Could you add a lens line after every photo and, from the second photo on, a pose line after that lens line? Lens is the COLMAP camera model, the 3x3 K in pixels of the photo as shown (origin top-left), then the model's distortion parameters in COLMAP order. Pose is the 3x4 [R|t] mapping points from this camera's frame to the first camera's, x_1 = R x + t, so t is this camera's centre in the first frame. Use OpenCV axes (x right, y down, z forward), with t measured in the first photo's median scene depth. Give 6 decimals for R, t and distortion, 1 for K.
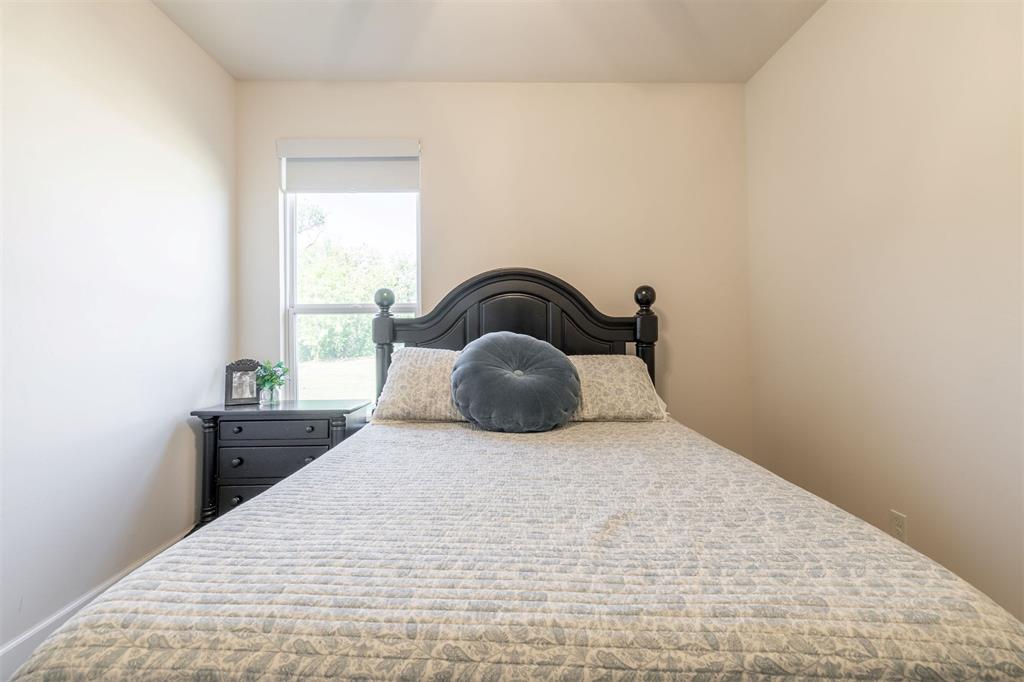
lens RADIAL K [[456.1, 0, 514.4], [0, 456.1, 330.7], [0, 0, 1]] dist [0.001069, 0.000643]
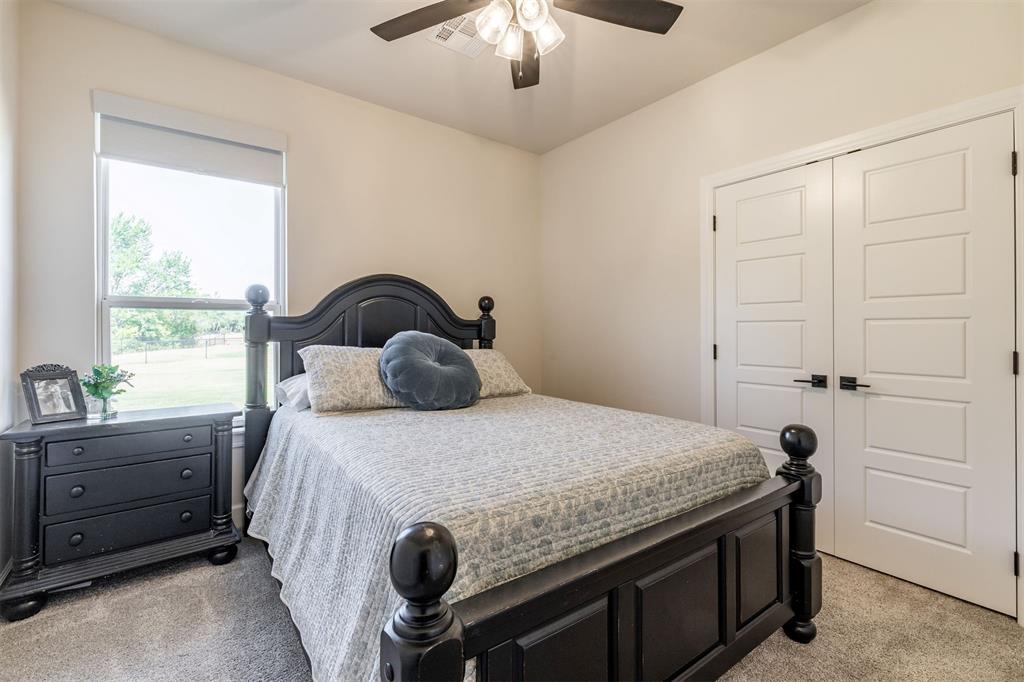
lens RADIAL K [[456.1, 0, 514.4], [0, 456.1, 330.7], [0, 0, 1]] dist [0.001069, 0.000643]
pose [[0.802792, 0.006557, 0.596224, -0.436459], [-0.006659, 0.999976, -0.002031, 0.002159], [-0.596223, -0.002340, 0.802816, -0.096375]]
